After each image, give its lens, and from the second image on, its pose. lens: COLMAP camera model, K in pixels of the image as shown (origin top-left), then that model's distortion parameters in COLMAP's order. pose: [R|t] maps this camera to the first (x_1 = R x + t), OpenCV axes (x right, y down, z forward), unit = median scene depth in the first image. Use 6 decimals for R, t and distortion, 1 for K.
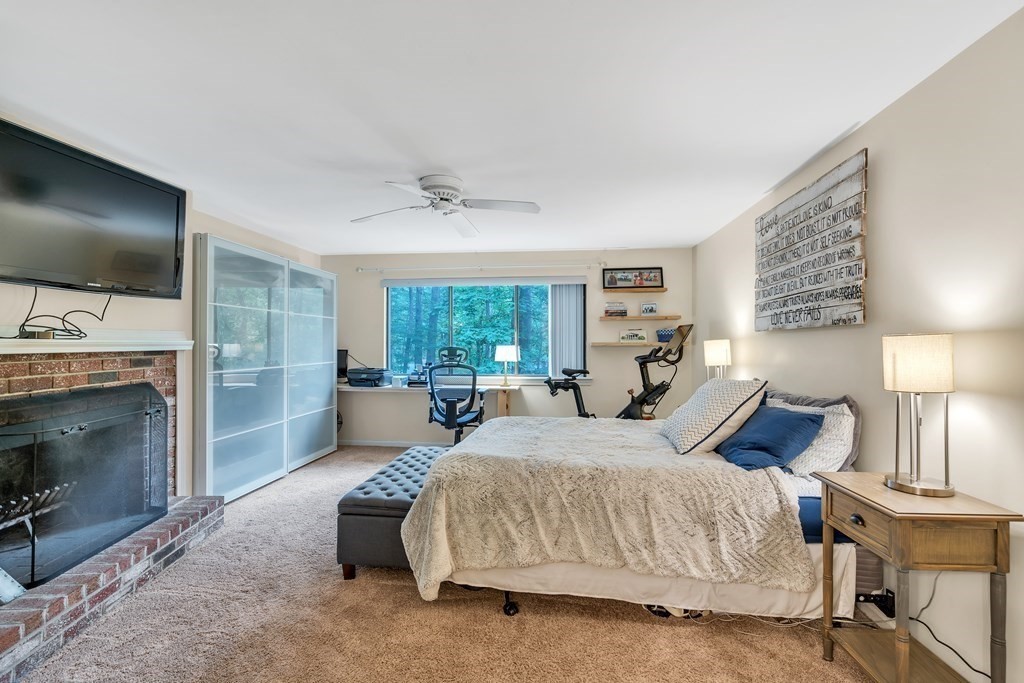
lens RADIAL K [[472.4, 0, 517.7], [0, 472.4, 343.4], [0, 0, 1]] dist [-0.003053, 0.000226]
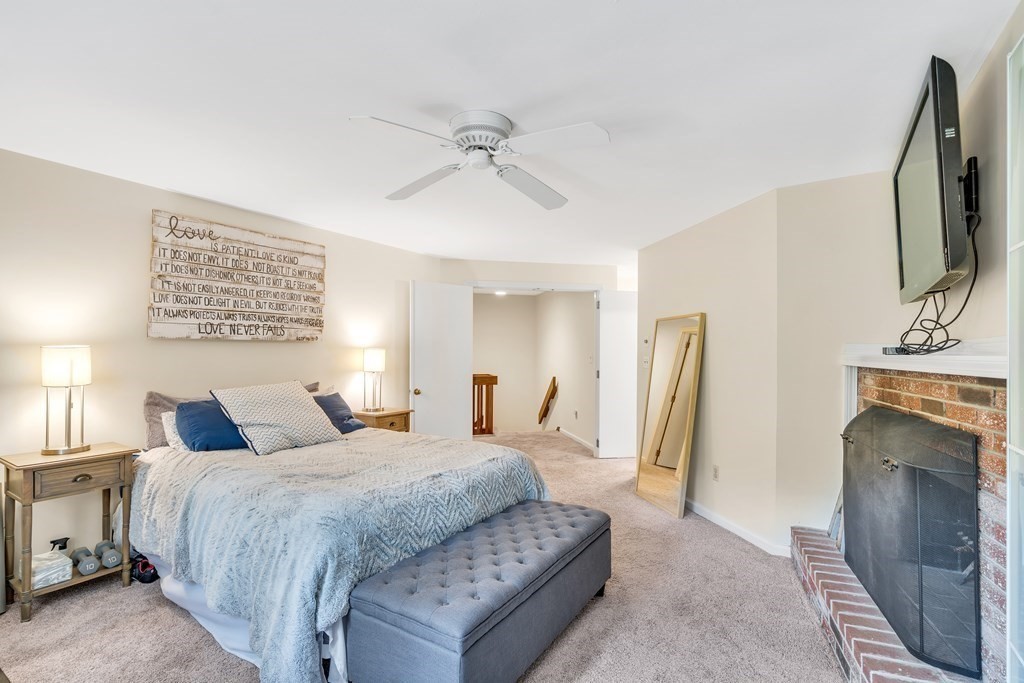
lens RADIAL K [[472.4, 0, 517.7], [0, 472.4, 343.4], [0, 0, 1]] dist [-0.003053, 0.000226]
pose [[-0.895947, 0.000249, 0.444161, -0.690881], [-0.007737, 0.999839, -0.016167, -0.009569], [-0.444093, -0.017921, -0.895801, 2.105097]]
